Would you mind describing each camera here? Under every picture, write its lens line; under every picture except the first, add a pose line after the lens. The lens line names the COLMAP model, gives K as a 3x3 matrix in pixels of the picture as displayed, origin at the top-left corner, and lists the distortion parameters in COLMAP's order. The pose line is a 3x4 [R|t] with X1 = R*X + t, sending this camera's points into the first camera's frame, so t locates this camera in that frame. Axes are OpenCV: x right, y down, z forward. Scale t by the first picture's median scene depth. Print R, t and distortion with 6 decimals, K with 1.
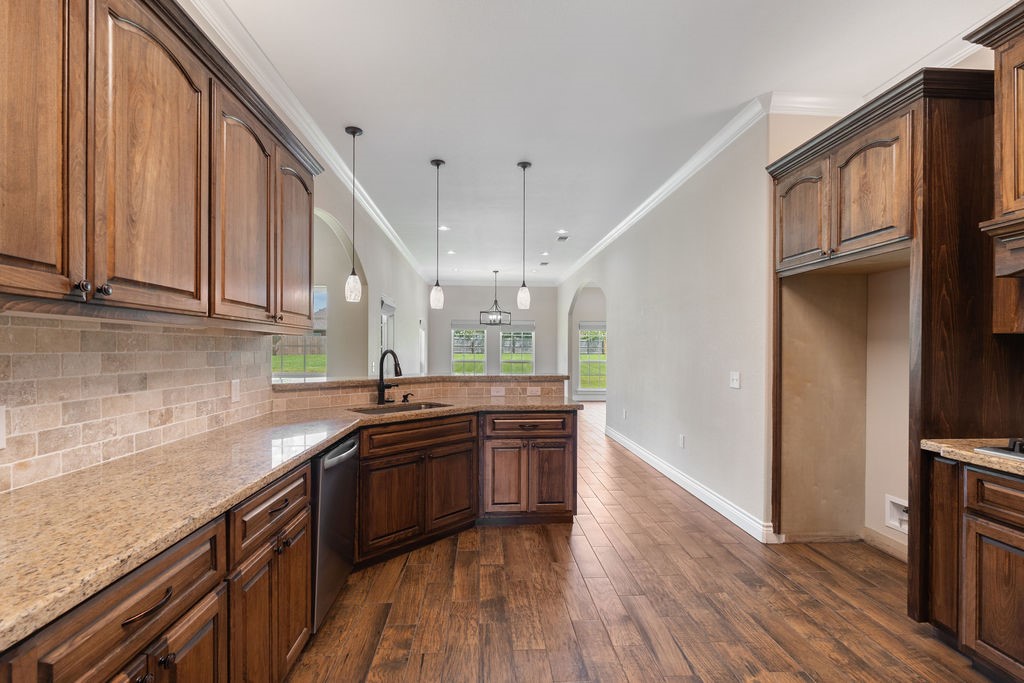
lens RADIAL K [[457.4, 0, 510.4], [0, 457.4, 351.6], [0, 0, 1]] dist [-0.003015, -0.000107]
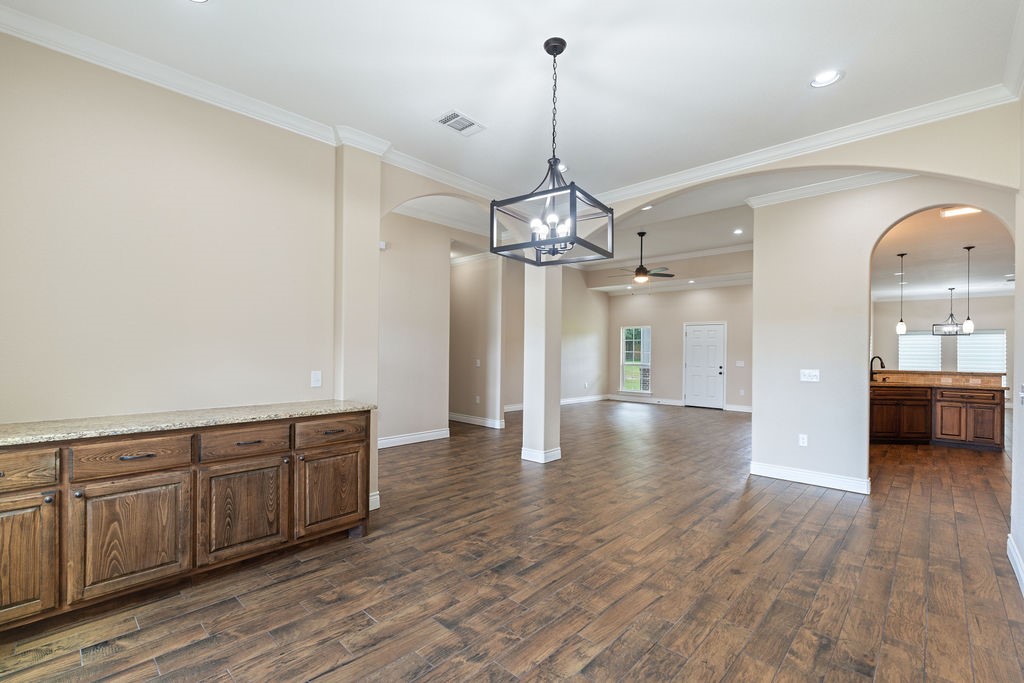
lens RADIAL K [[452.7, 0, 513.9], [0, 452.7, 348.5], [0, 0, 1]] dist [-0.000565, 0.000181]
pose [[0.686946, -0.000022, -0.726708, 0.129736], [-0.011846, 0.999867, -0.011228, 0.003839], [0.726611, 0.016322, 0.686855, -1.935994]]
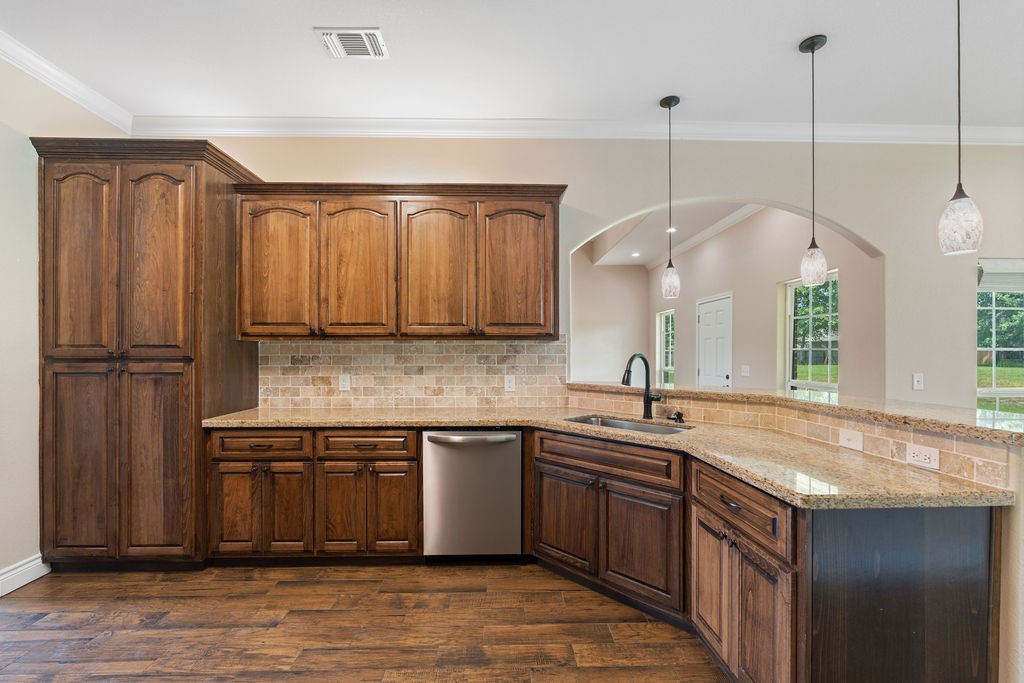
lens RADIAL K [[457.4, 0, 510.4], [0, 457.4, 351.6], [0, 0, 1]] dist [-0.003015, -0.000107]
pose [[-0.046006, -0.003147, -0.998936, 0.643520], [-0.004646, 0.999985, -0.002936, -0.004752], [0.998930, 0.004506, -0.046020, 0.885178]]
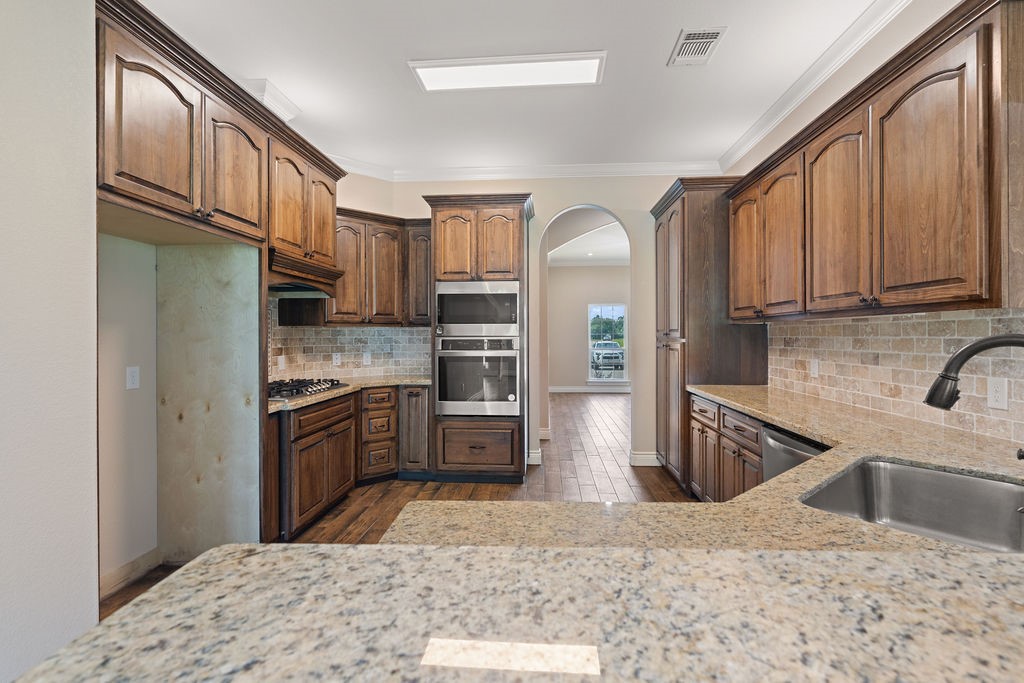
lens RADIAL K [[452.8, 0, 512.3], [0, 452.8, 336.4], [0, 0, 1]] dist [0.000108, 0.000146]
pose [[-0.990485, -0.001803, 0.137606, 0.046201], [-0.000719, 0.999968, 0.007920, -0.006752], [-0.137615, 0.007746, -0.990455, 1.502978]]
